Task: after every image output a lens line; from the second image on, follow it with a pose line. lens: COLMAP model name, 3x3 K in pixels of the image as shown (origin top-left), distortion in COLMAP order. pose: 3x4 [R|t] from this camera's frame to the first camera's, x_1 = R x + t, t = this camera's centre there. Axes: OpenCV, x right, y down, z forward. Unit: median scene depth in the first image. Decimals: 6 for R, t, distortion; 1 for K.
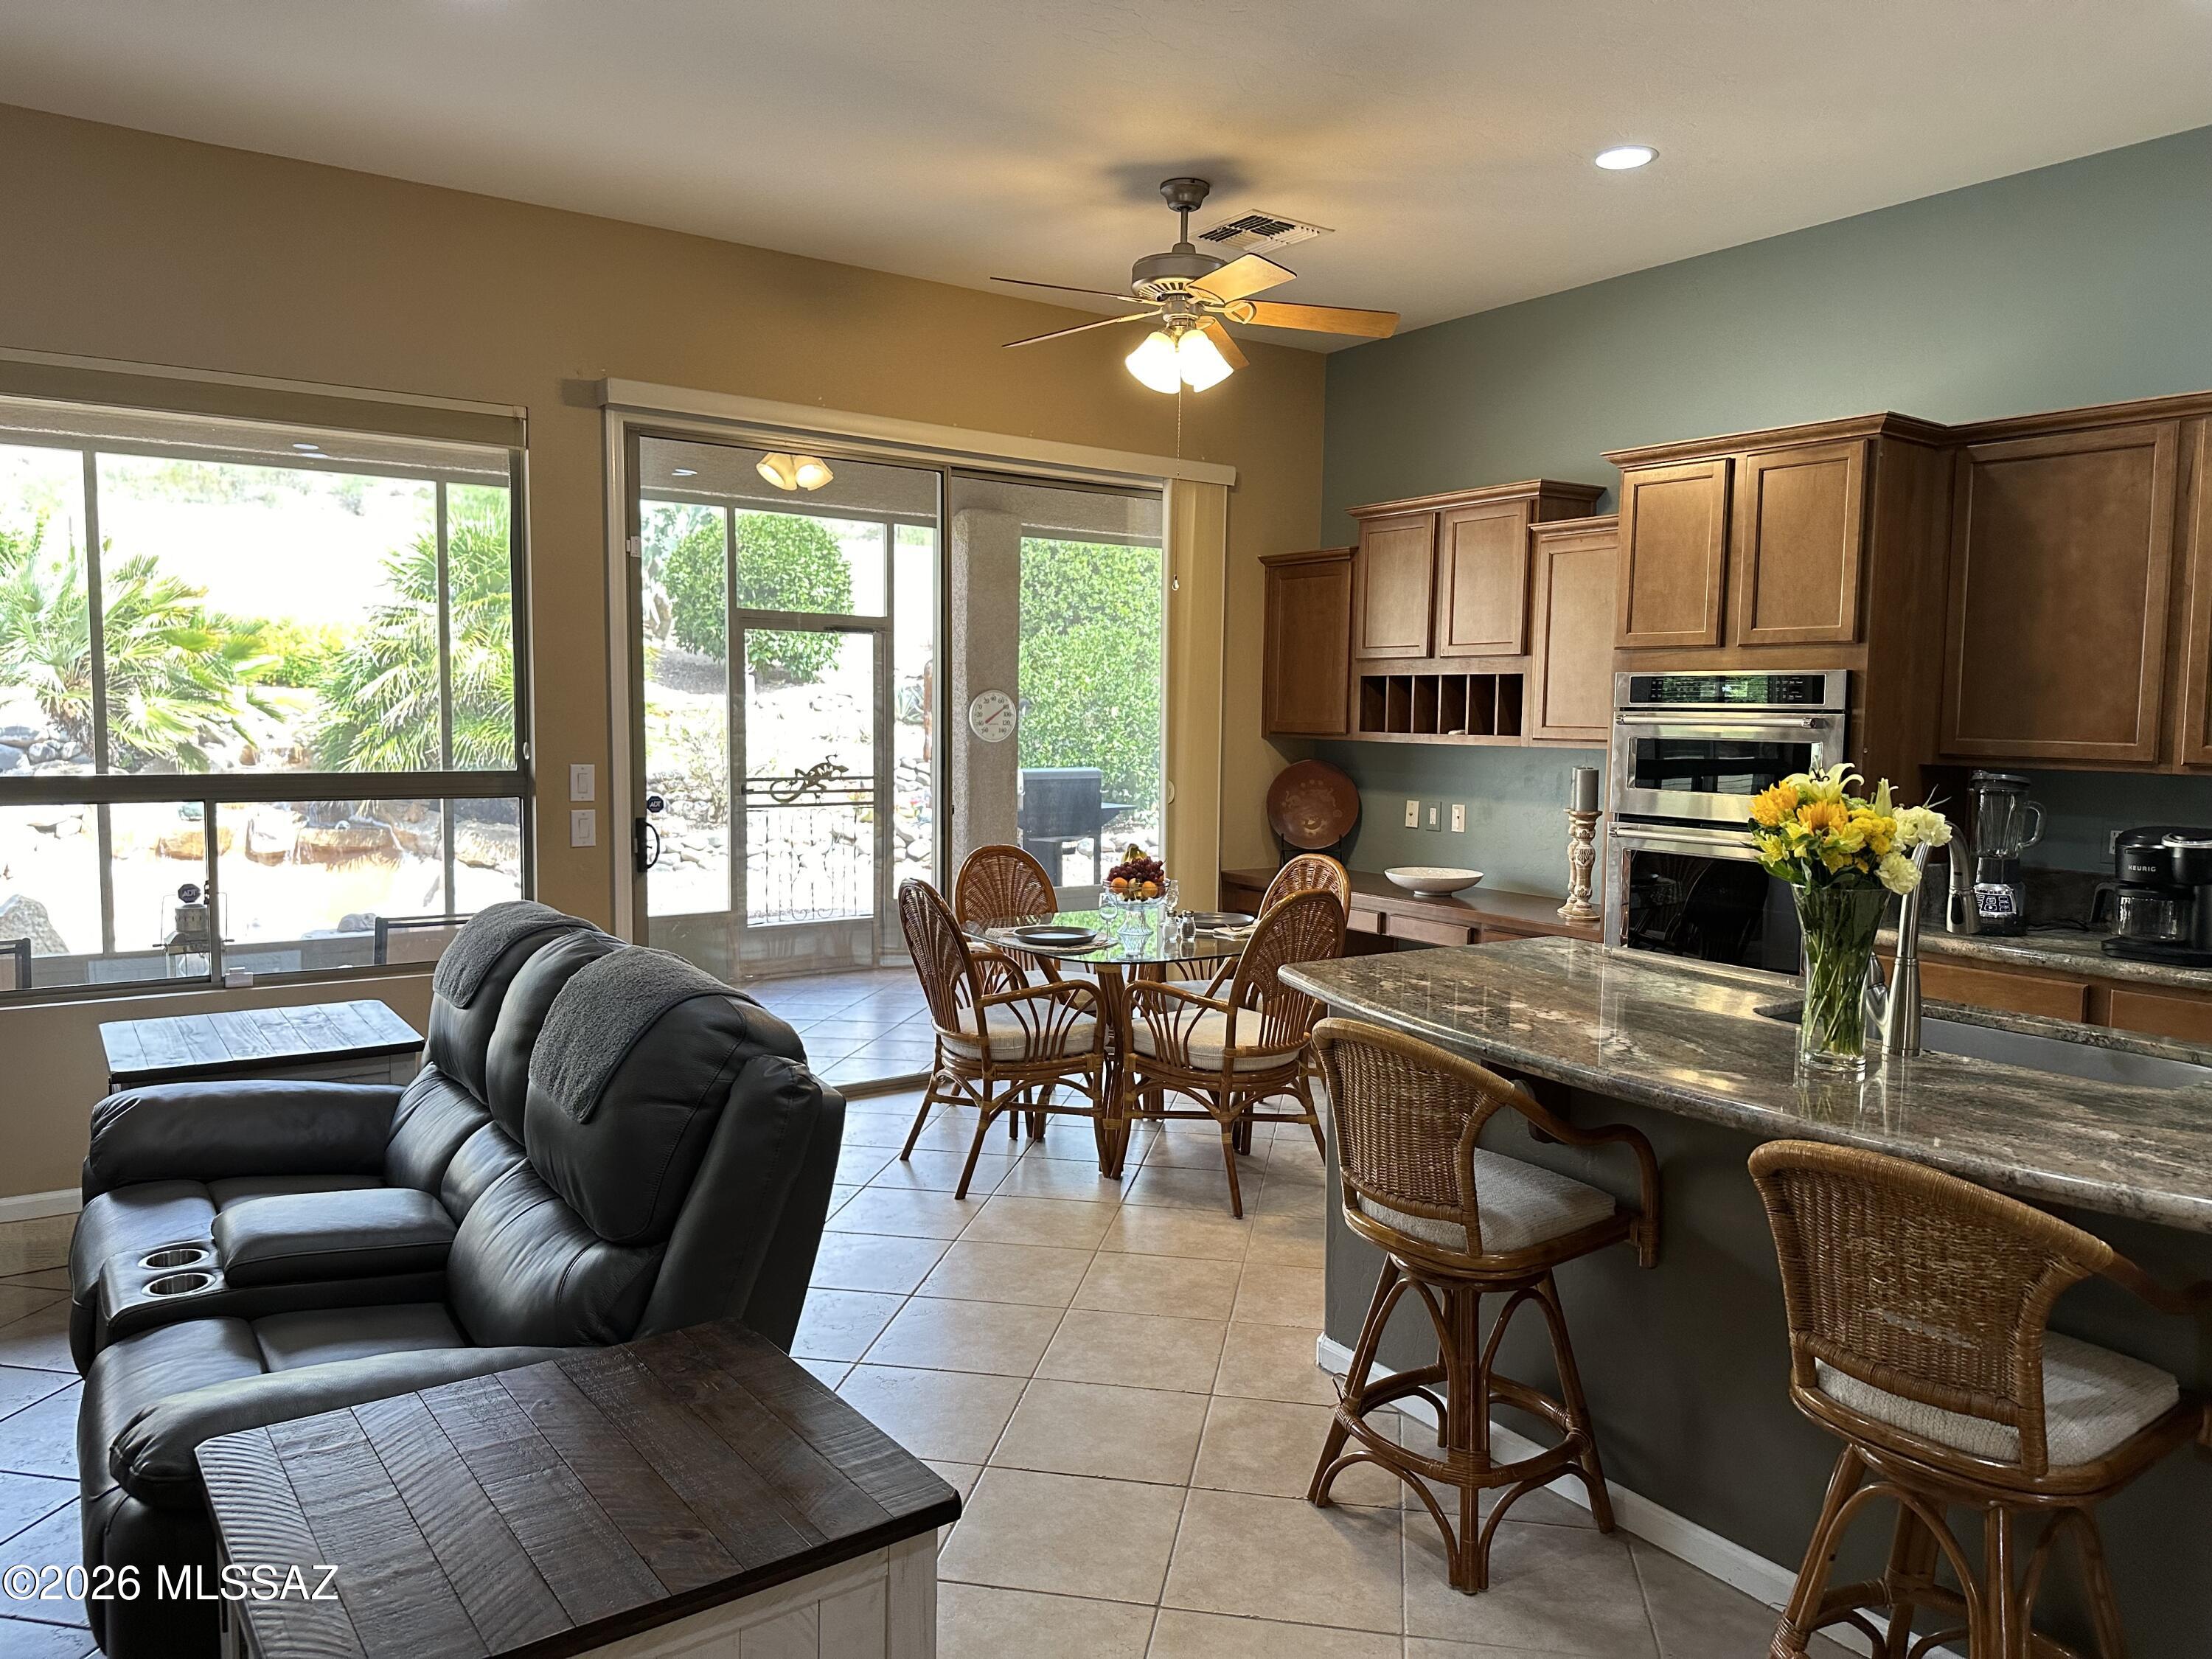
lens RADIAL K [[1542.5, 0, 1106.0], [0, 1542.5, 829.5], [0, 0, 1]] dist [0.060675, -0.099202]
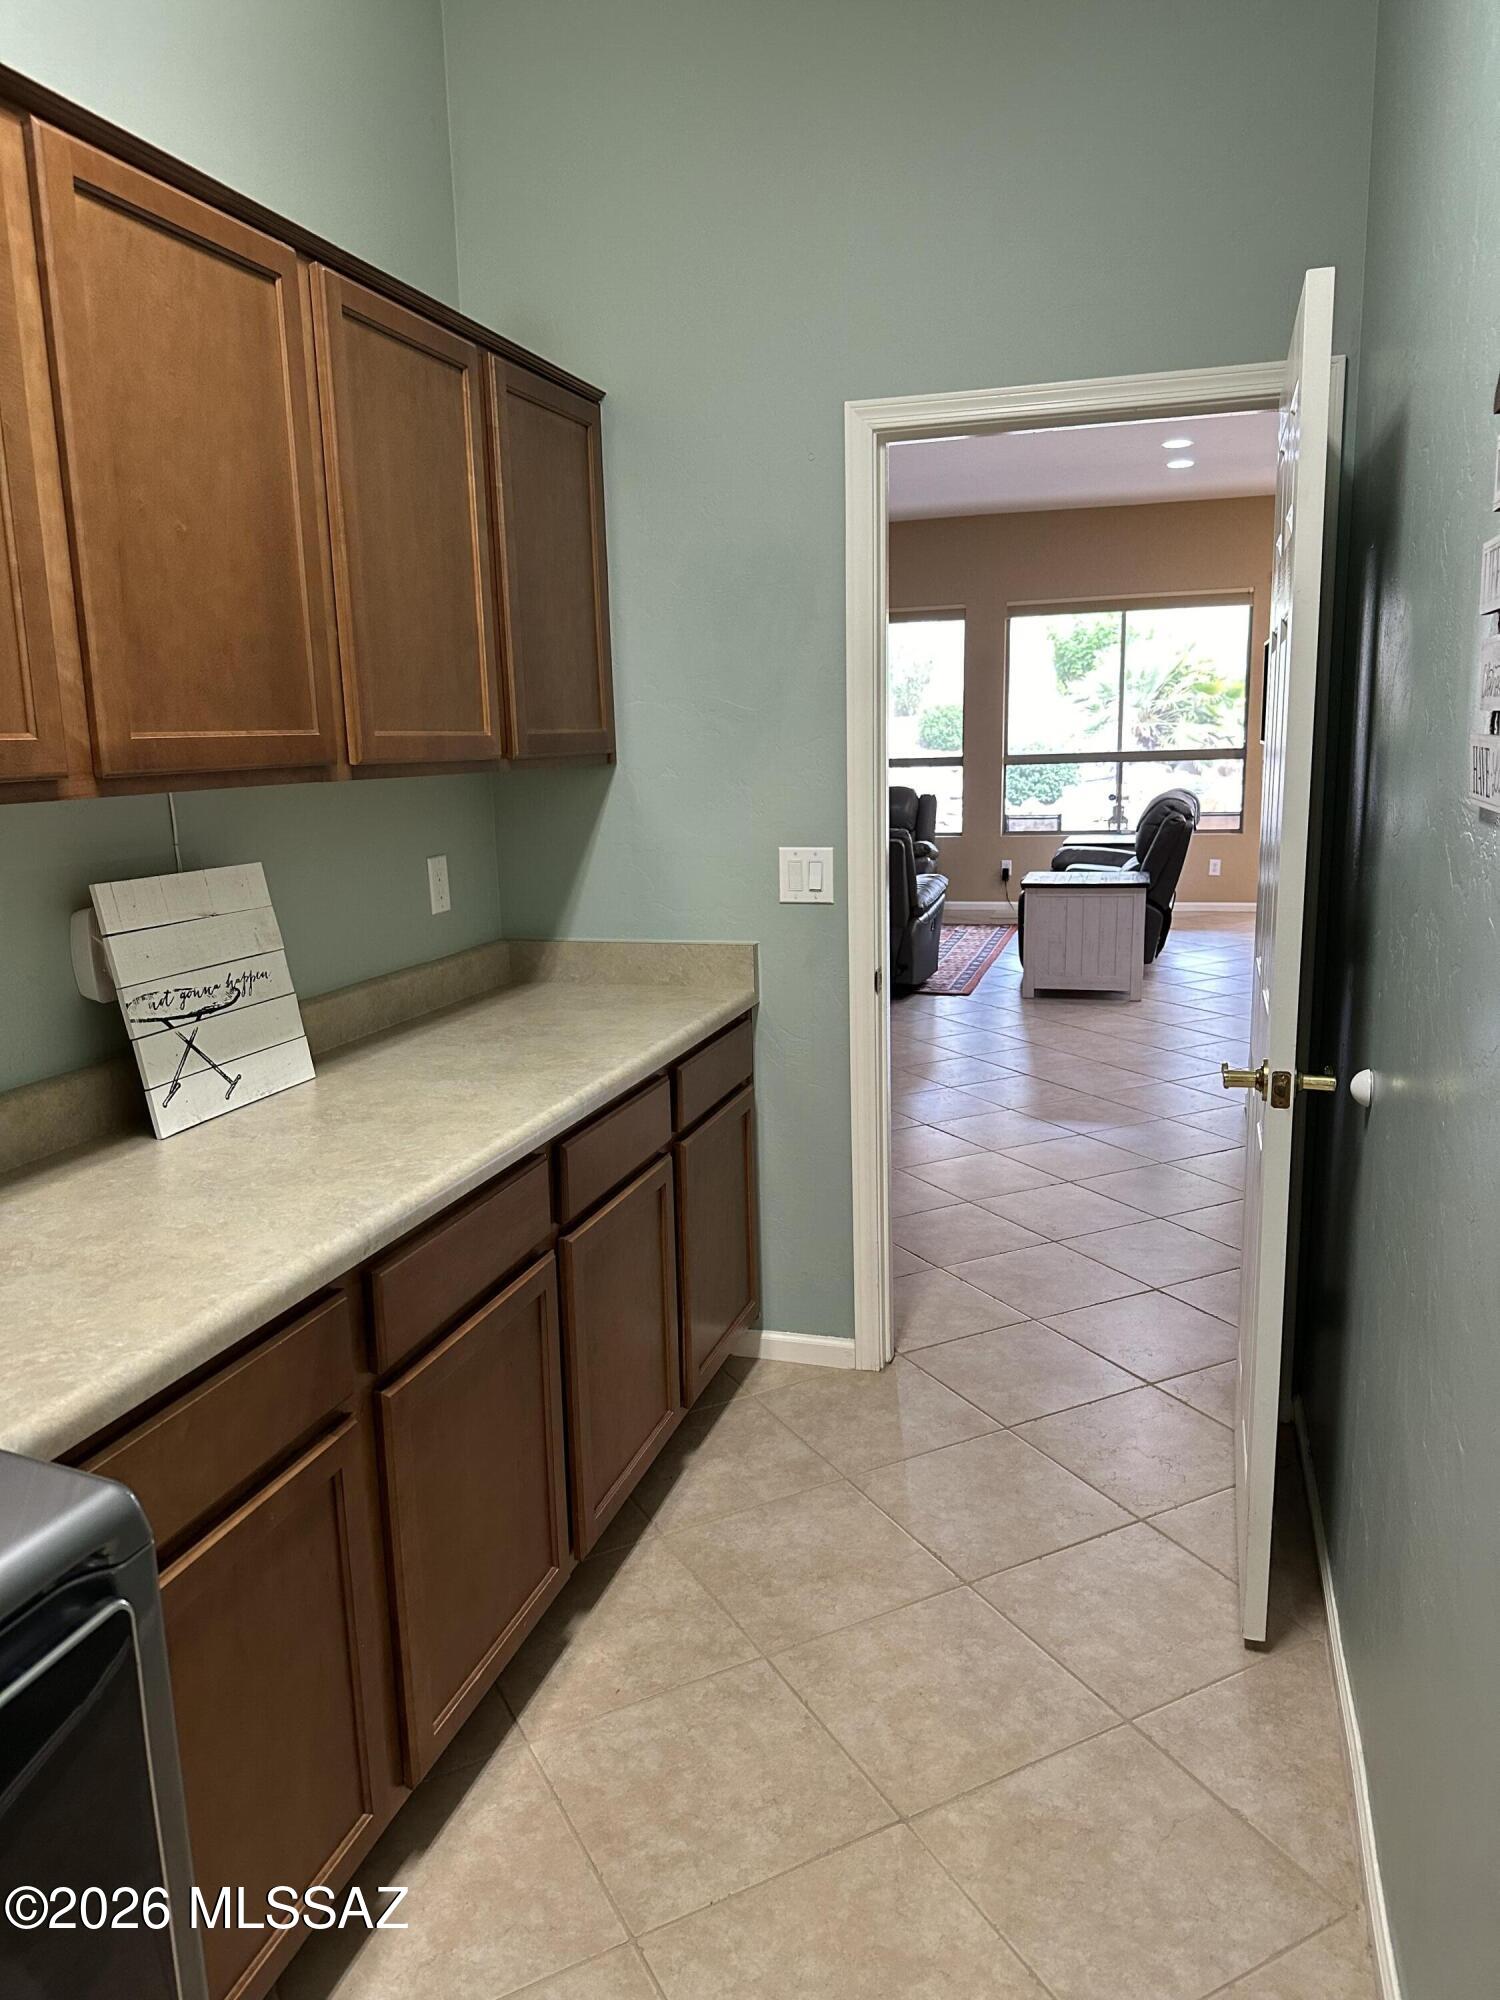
lens RADIAL K [[1394.7, 0, 748.8], [0, 1394.7, 1017.9], [0, 0, 1]] dist [0.060675, -0.099202]
pose [[0.606576, 0.130262, -0.784281, 0.664785], [-0.031566, 0.989654, 0.139959, 0.068535], [0.794399, -0.060139, 0.604412, -0.665753]]
